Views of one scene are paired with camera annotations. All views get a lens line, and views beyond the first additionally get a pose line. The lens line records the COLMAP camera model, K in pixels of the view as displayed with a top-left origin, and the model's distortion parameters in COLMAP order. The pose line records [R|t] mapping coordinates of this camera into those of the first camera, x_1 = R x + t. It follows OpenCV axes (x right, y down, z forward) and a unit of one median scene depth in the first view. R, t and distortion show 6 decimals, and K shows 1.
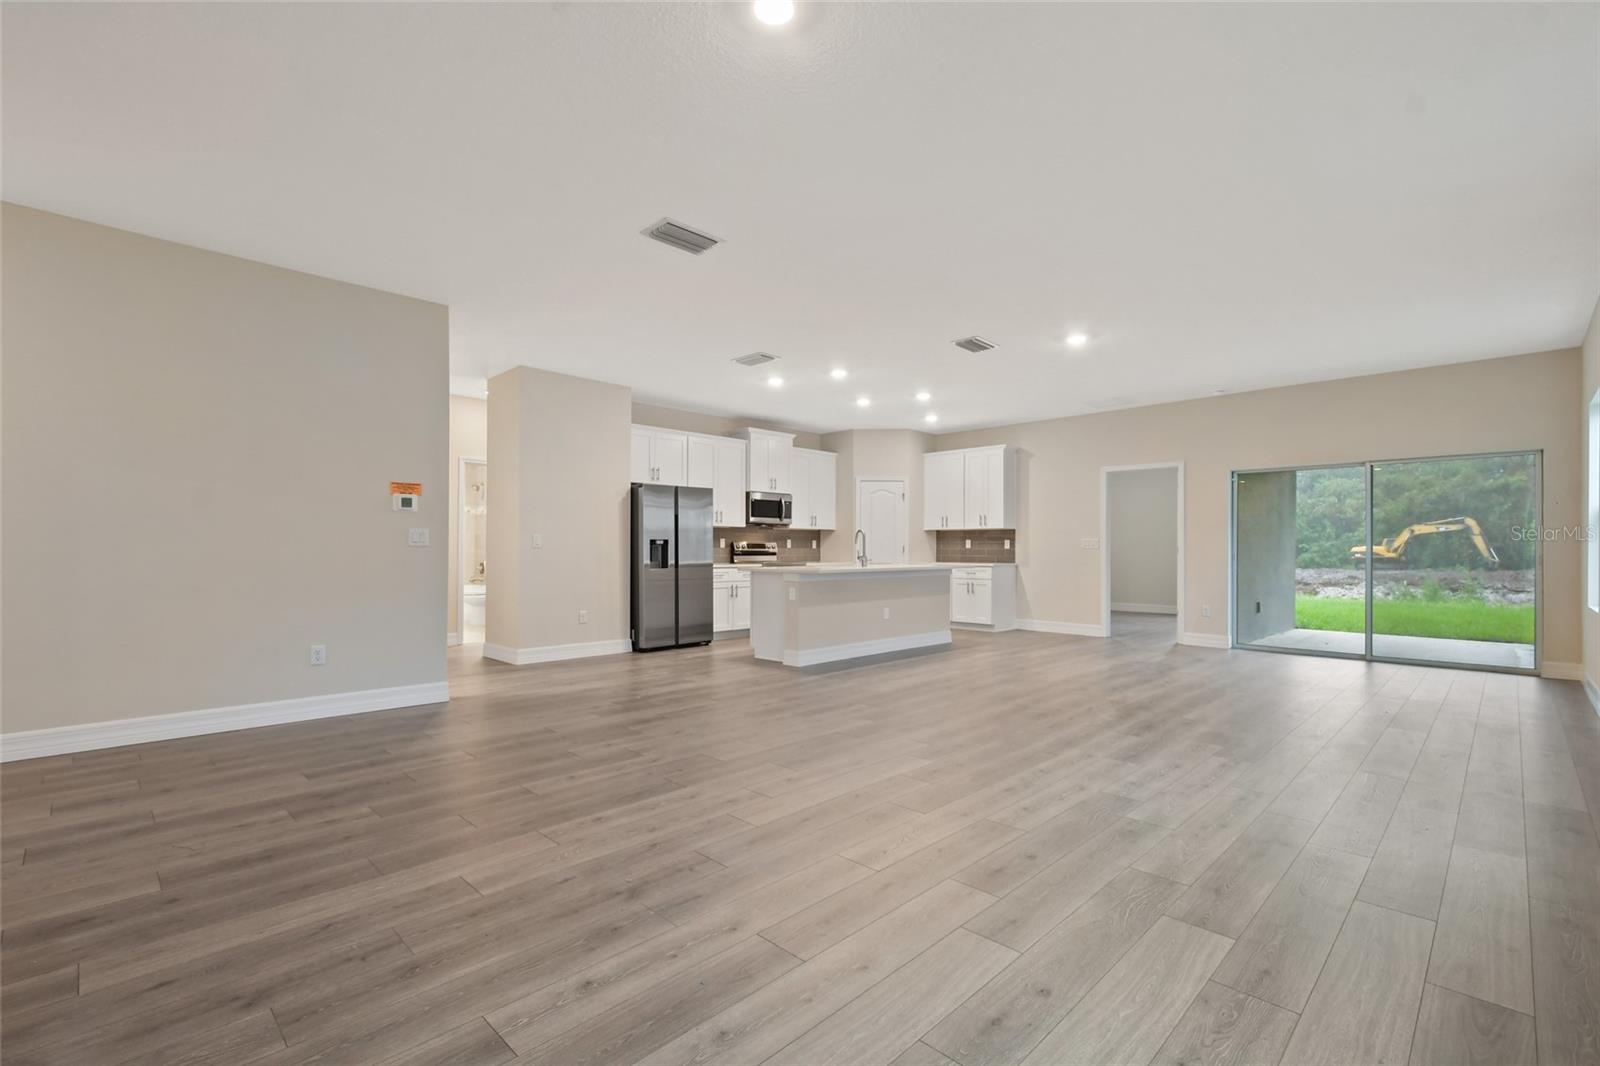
lens RADIAL K [[710.9, 0, 800.7], [0, 710.9, 553.6], [0, 0, 1]] dist [0.000410, -0.000621]
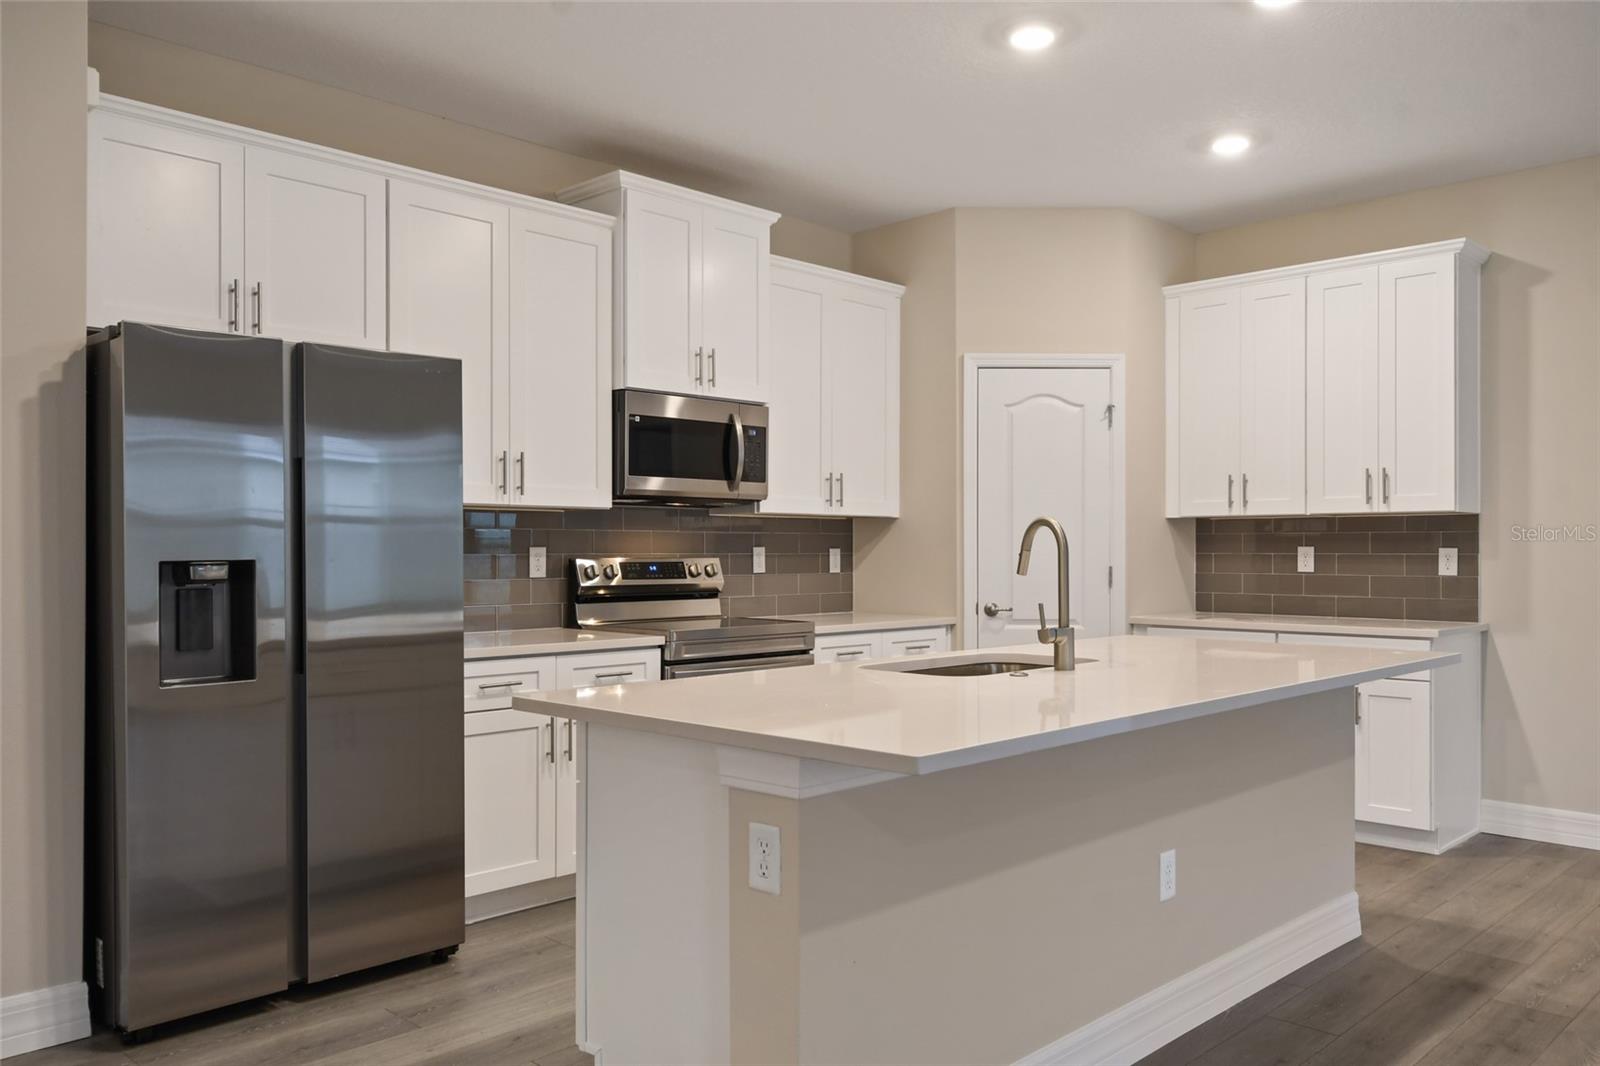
lens RADIAL K [[1223.4, 0, 796.4], [0, 1223.4, 553.9], [0, 0, 1]] dist [0.012428, 0.001327]
pose [[0.999961, -0.002705, 0.008456, -0.004539], [0.002734, 0.999990, -0.003424, -0.016114], [-0.008447, 0.003447, 0.999958, 0.472834]]
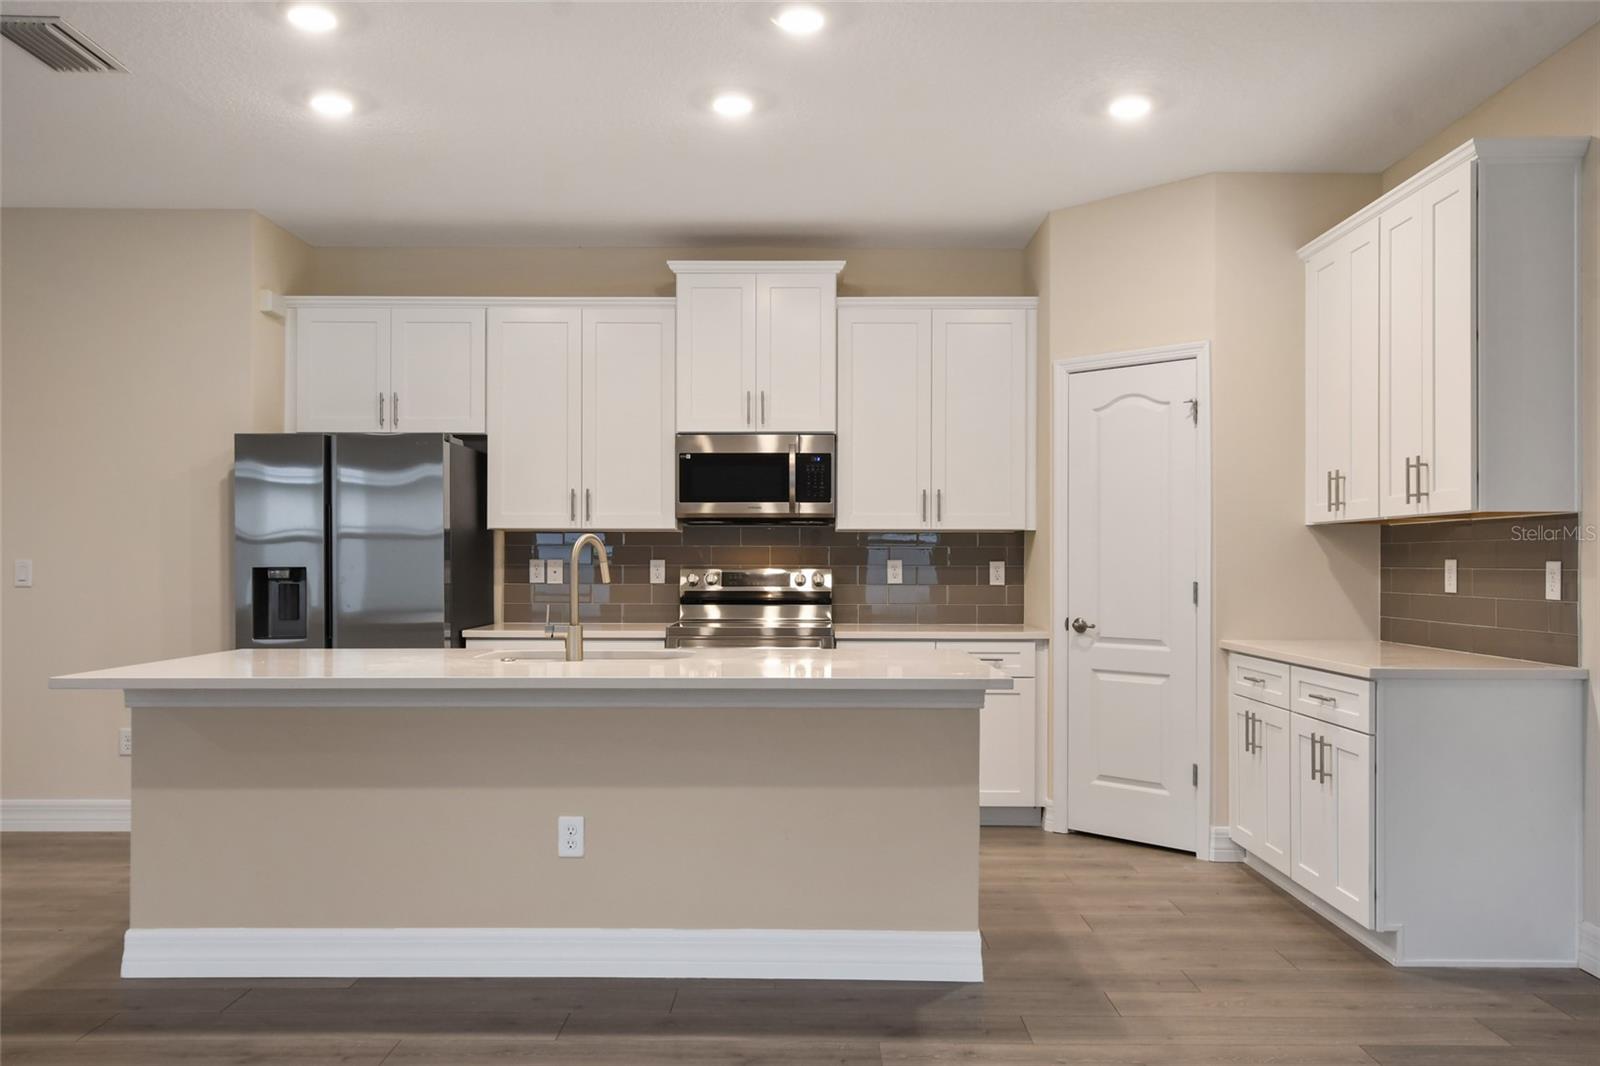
lens RADIAL K [[1223.4, 0, 796.4], [0, 1223.4, 553.9], [0, 0, 1]] dist [0.012428, 0.001327]
pose [[0.703826, -0.006690, -0.710340, 0.413161], [-0.005293, 0.999878, -0.014662, -0.014977], [0.710352, 0.014080, 0.703706, 0.575621]]
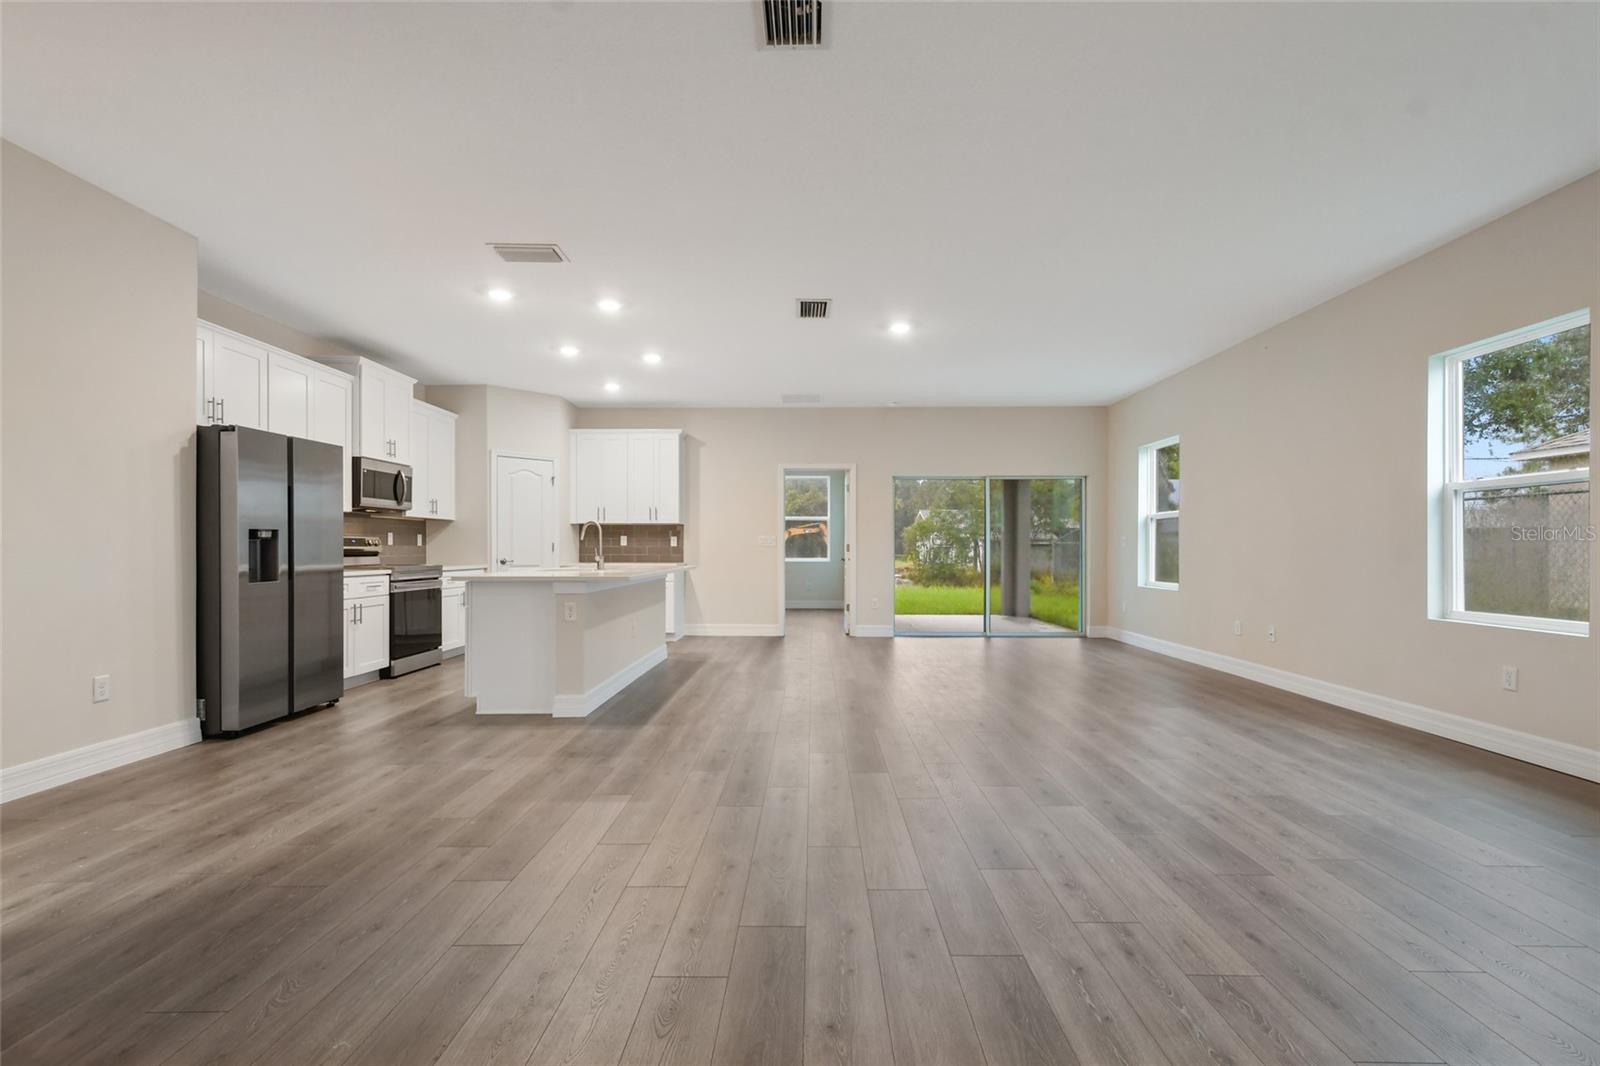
lens RADIAL K [[731.6, 0, 804.0], [0, 731.6, 550.0], [0, 0, 1]] dist [0.016139, -0.000085]
pose [[0.717586, -0.003601, 0.696461, -0.239853], [0.005986, 0.999982, -0.000997, -0.000388], [-0.696444, 0.004885, 0.717594, 0.237010]]
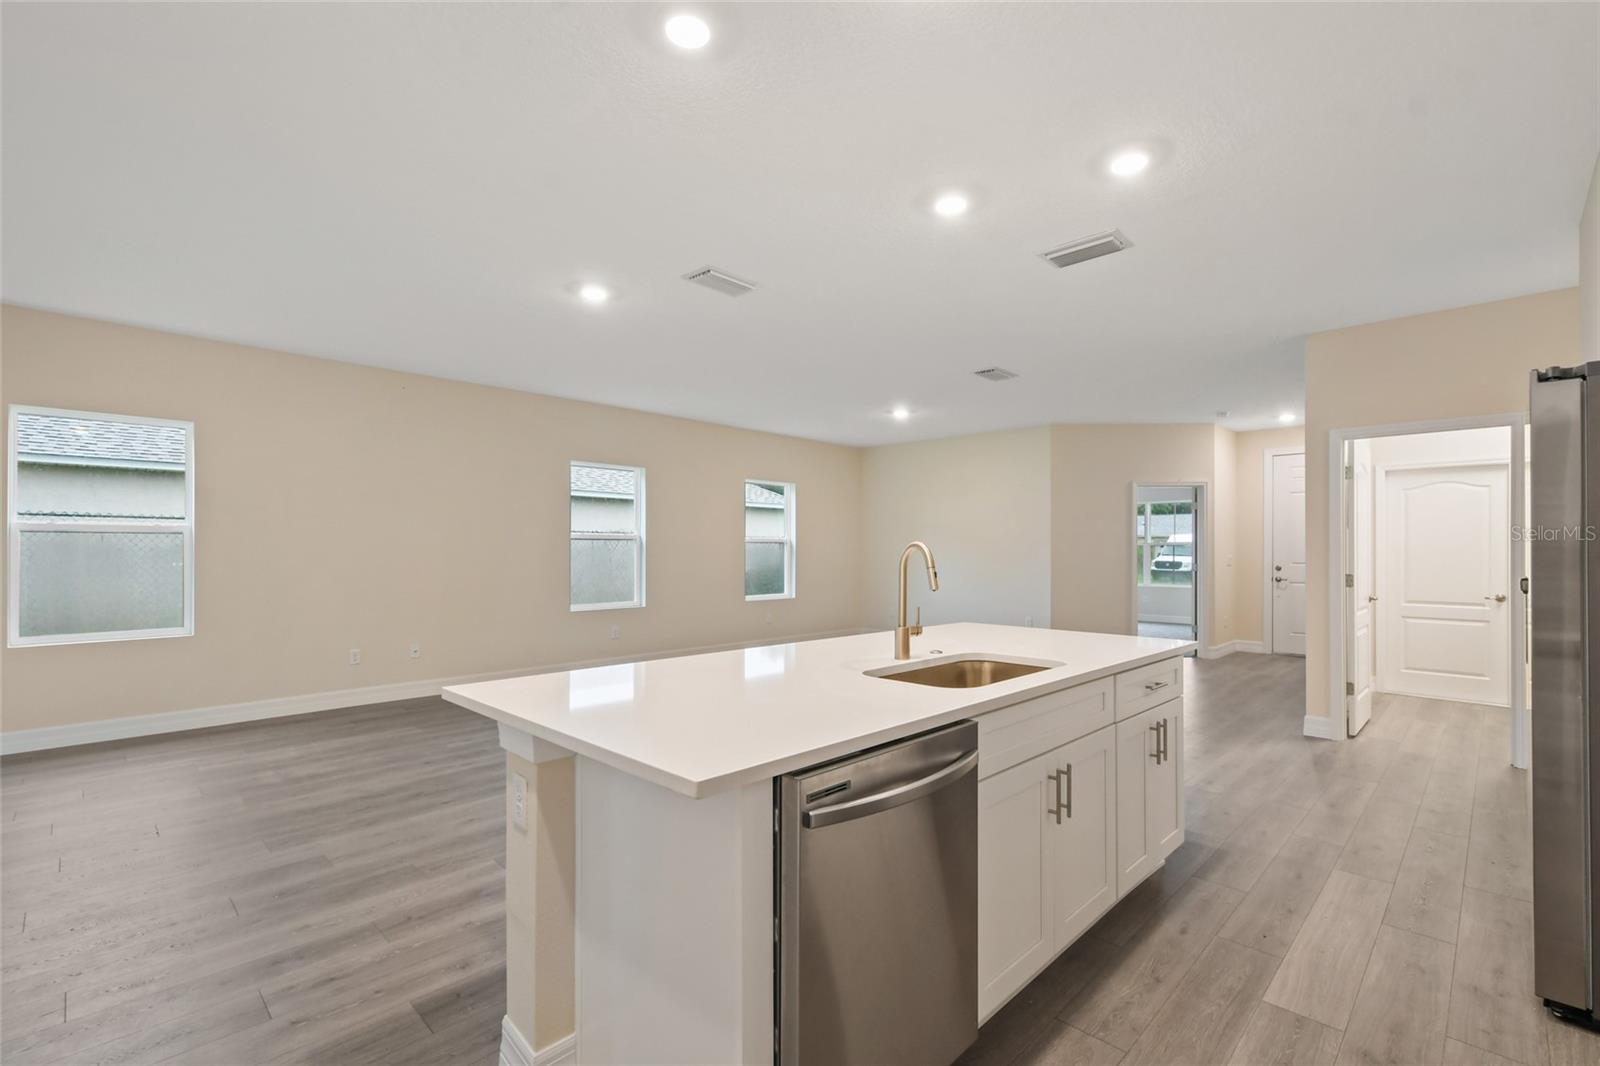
lens RADIAL K [[721.3, 0, 816.3], [0, 721.3, 541.3], [0, 0, 1]] dist [0.002414, 0.000027]
pose [[-0.999646, -0.006983, -0.025667, 0.110581], [-0.006722, 0.999925, -0.010224, -0.023656], [0.025737, -0.010048, -0.999618, 1.070337]]
